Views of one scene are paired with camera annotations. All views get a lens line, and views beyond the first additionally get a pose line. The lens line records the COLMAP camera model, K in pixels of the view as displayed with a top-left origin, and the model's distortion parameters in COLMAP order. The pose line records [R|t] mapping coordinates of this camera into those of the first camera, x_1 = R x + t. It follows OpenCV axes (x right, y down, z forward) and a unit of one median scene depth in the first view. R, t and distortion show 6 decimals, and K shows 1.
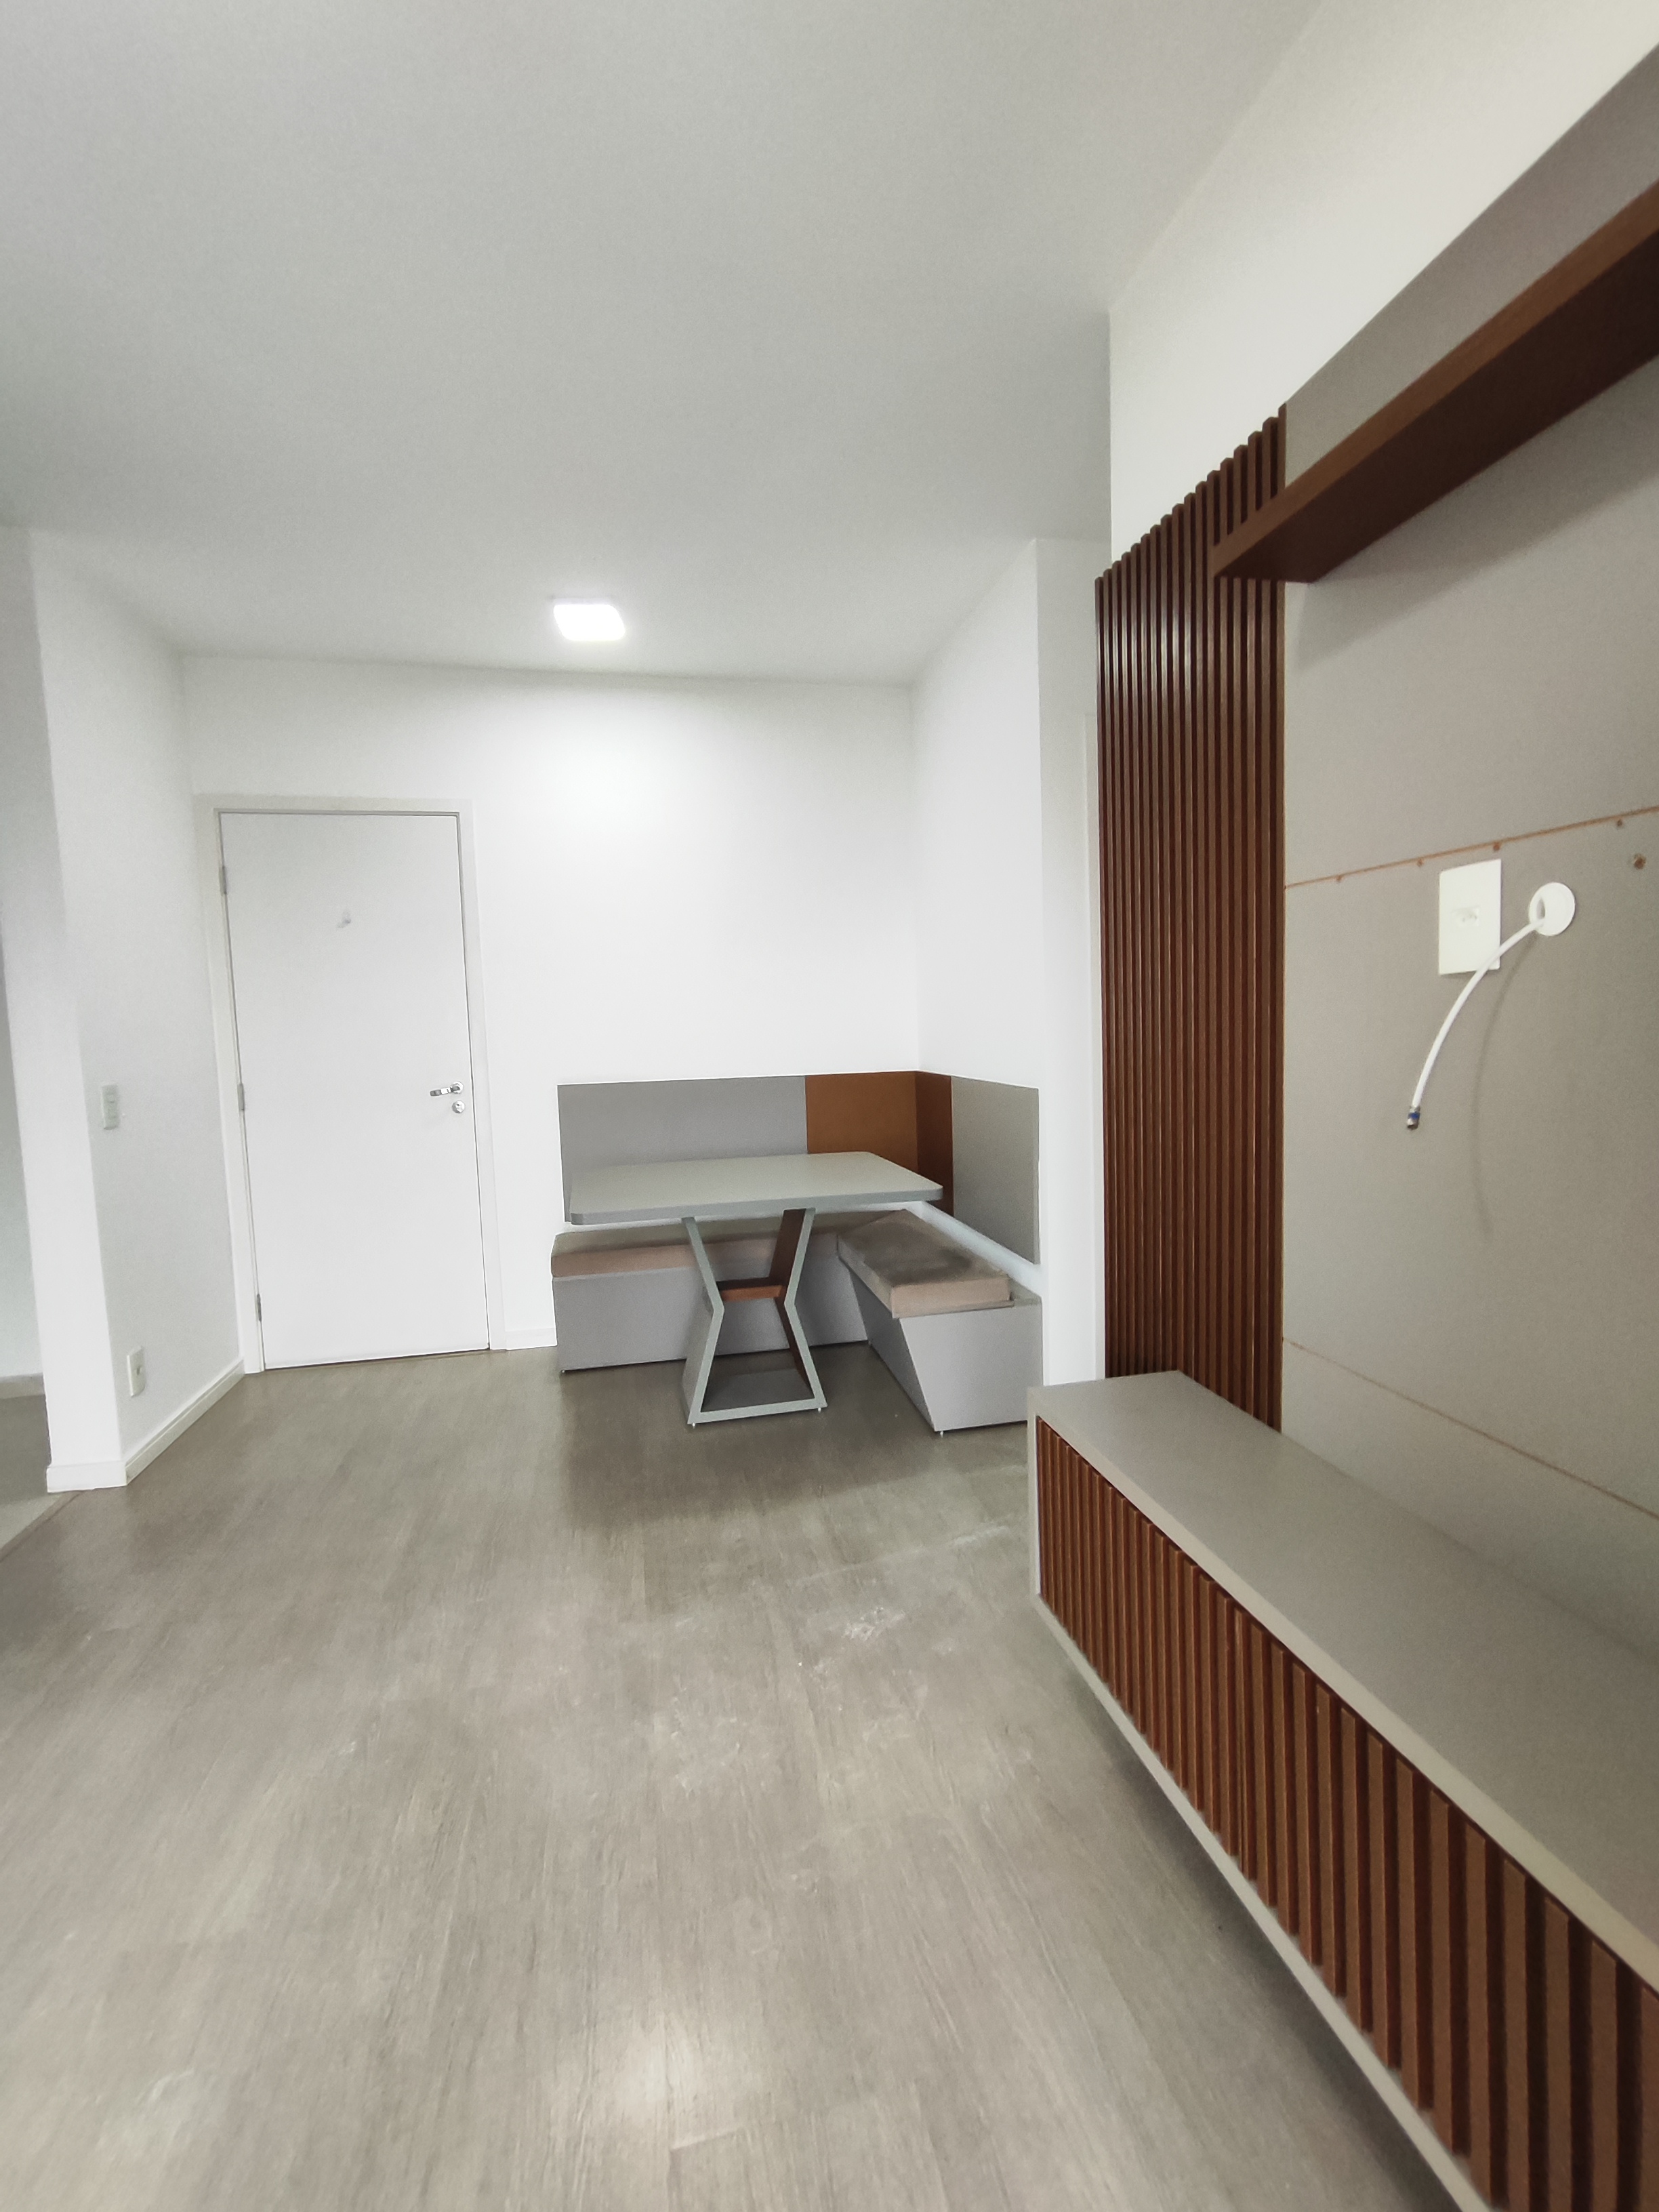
lens RADIAL K [[1012.0, 0, 824.7], [0, 1012.0, 1097.6], [0, 0, 1]] dist [0.000165, 0.002129]
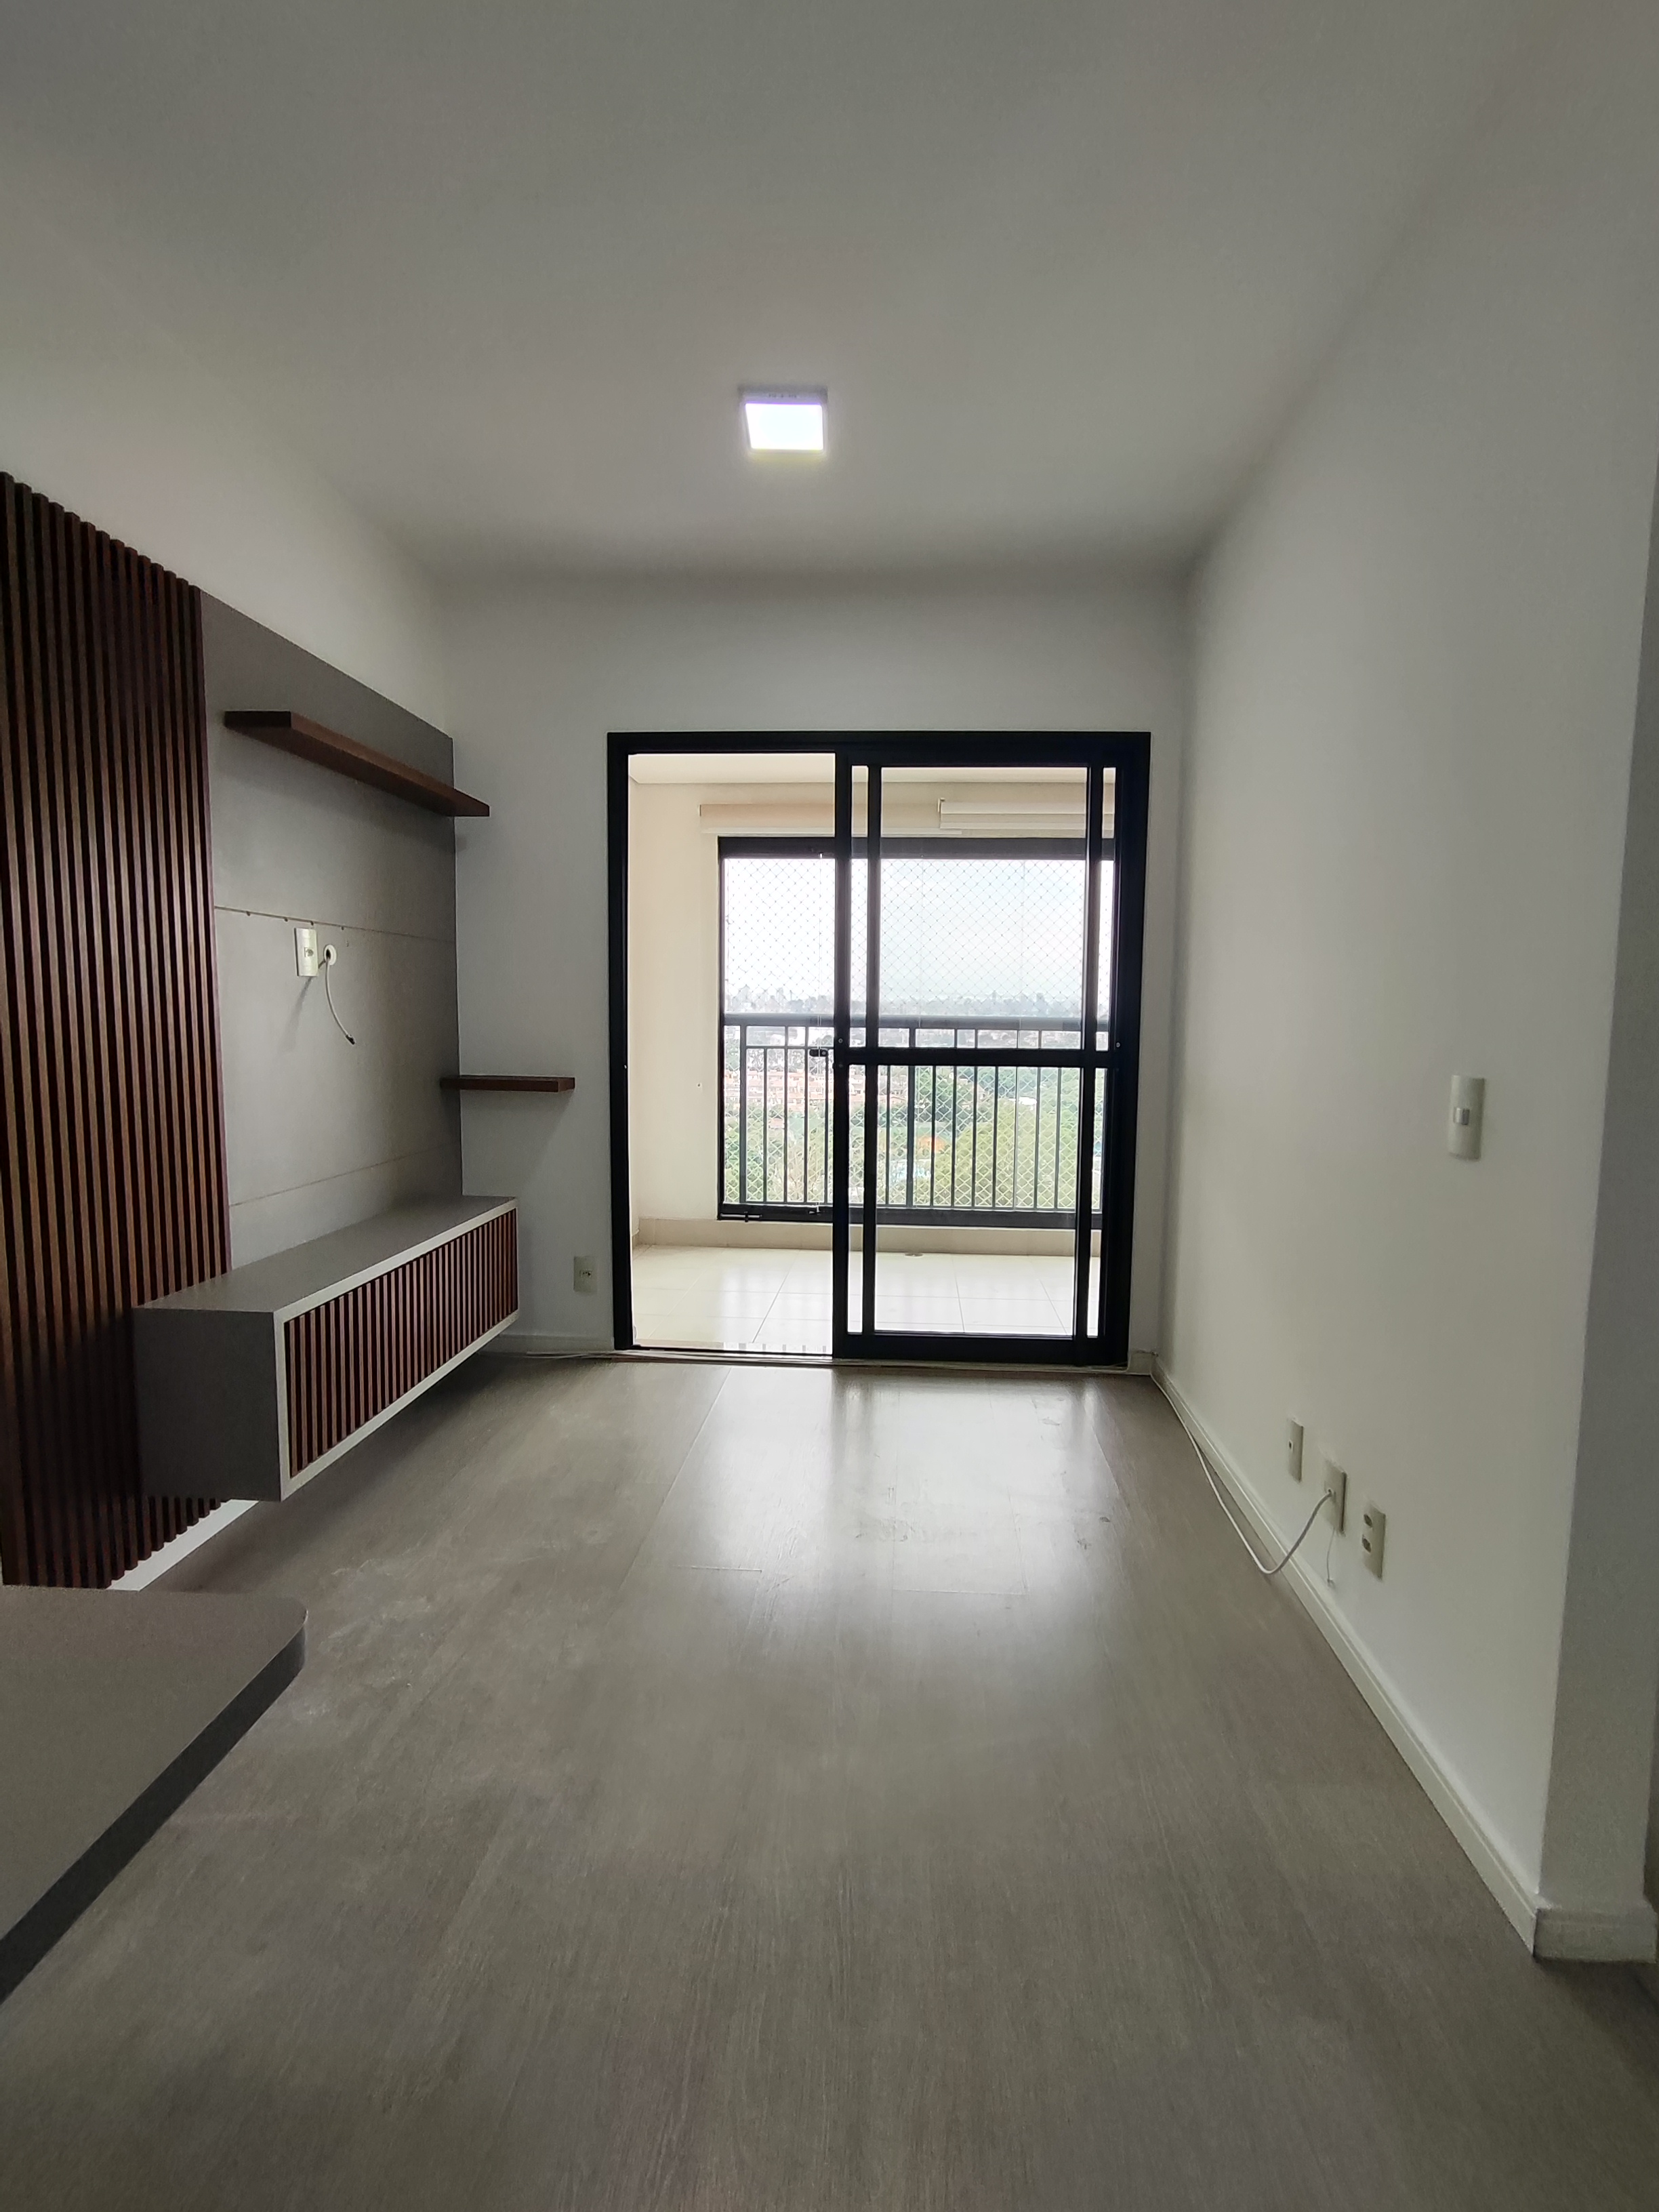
lens RADIAL K [[1012.0, 0, 835.1], [0, 1012.0, 1100.8], [0, 0, 1]] dist [0.000165, 0.002129]
pose [[-0.963965, -0.012379, 0.265742, -0.610927], [0.025208, 0.990171, 0.137568, -0.086351], [-0.264833, 0.139310, -0.954178, 1.625080]]
